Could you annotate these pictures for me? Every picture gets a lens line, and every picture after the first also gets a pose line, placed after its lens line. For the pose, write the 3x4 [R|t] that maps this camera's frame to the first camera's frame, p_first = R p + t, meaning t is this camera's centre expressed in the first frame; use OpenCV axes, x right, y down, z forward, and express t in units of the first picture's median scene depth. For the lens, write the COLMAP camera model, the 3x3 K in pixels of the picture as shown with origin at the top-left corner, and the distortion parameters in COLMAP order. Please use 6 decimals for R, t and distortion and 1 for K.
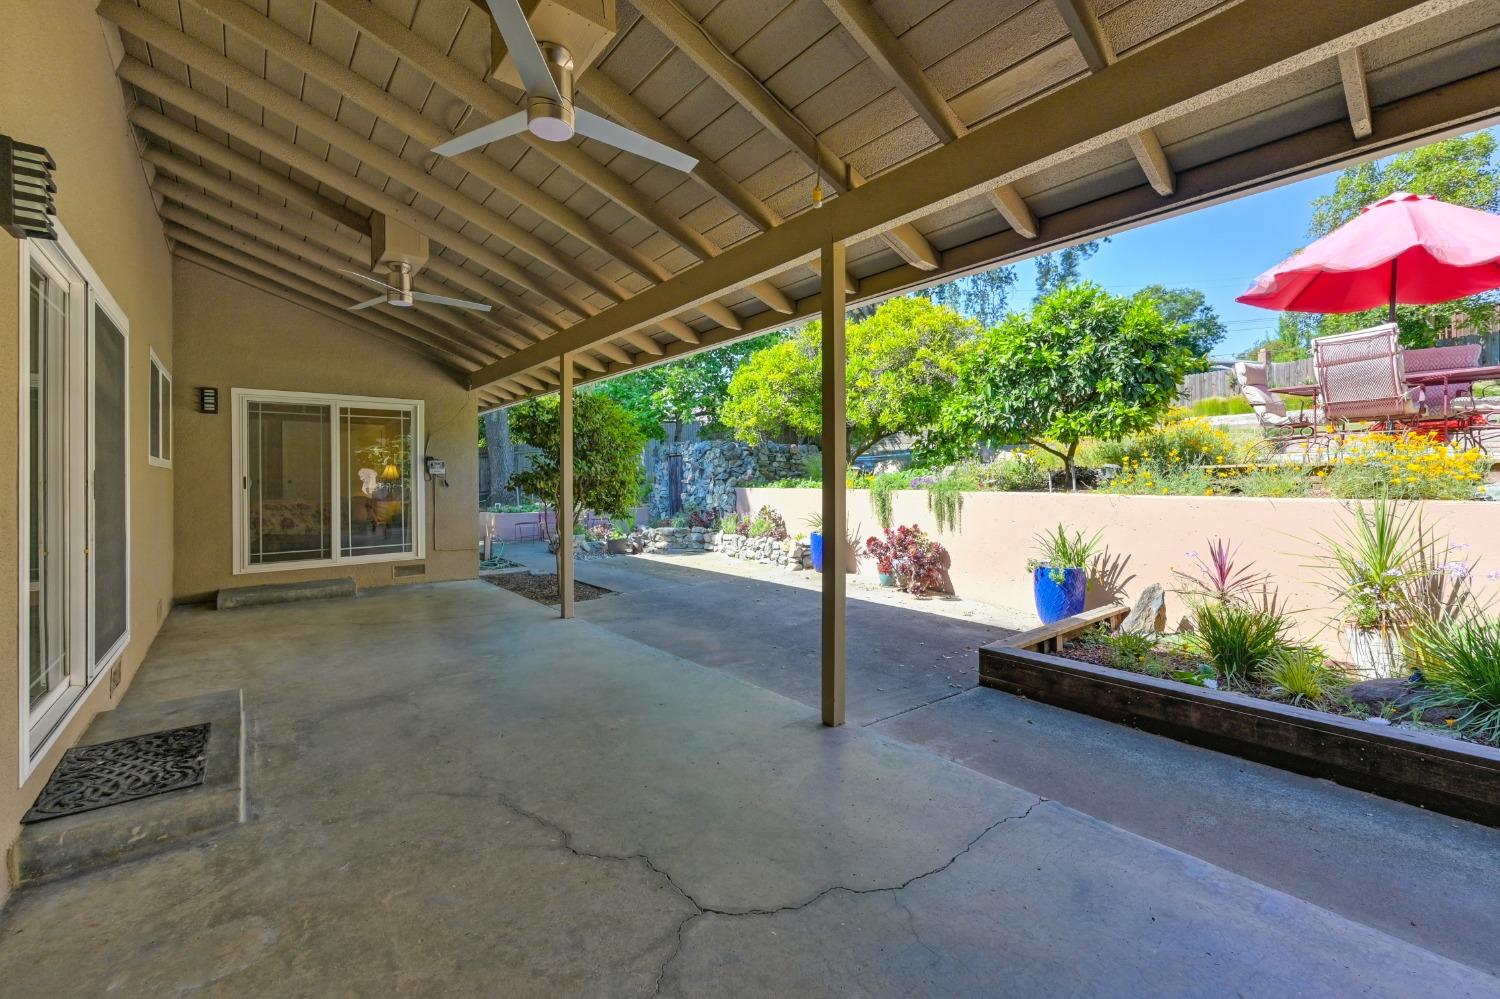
lens RADIAL K [[616.0, 0, 750.0], [0, 616.0, 499.5], [0, 0, 1]] dist [0.000728, 0.000008]
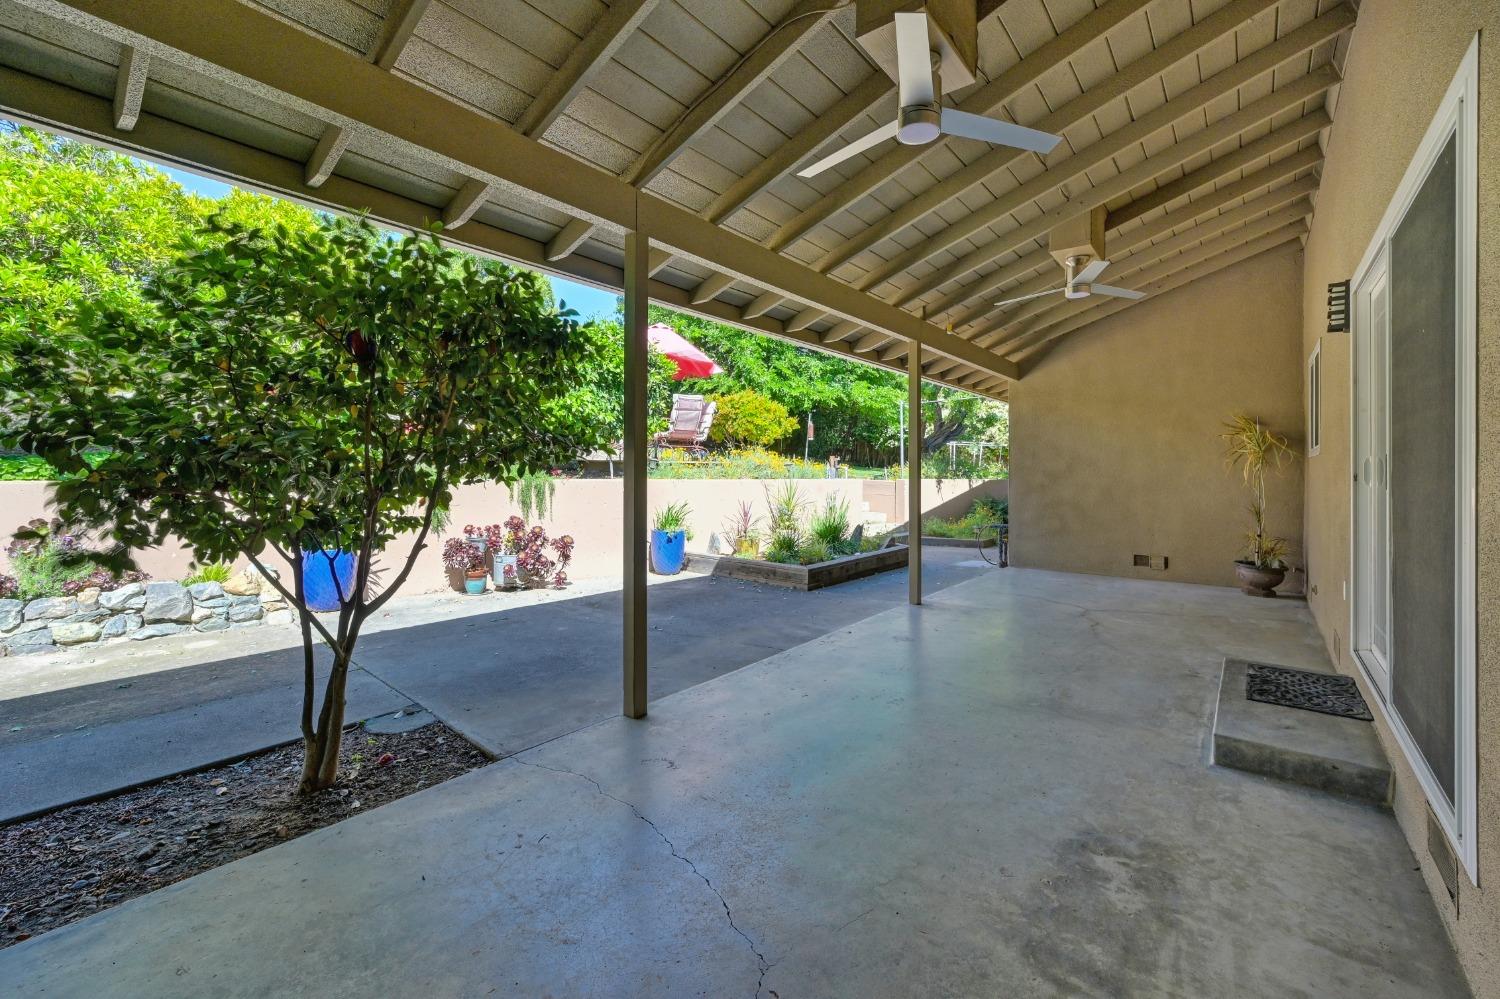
lens RADIAL K [[606.5, 0, 749.8], [0, 606.5, 475.5], [0, 0, 1]] dist [-0.012597, -0.000043]
pose [[-0.183184, -0.005538, 0.983063, -1.394877], [0.026000, 0.999607, 0.010476, -0.042537], [-0.982735, 0.027478, -0.182968, 1.626223]]
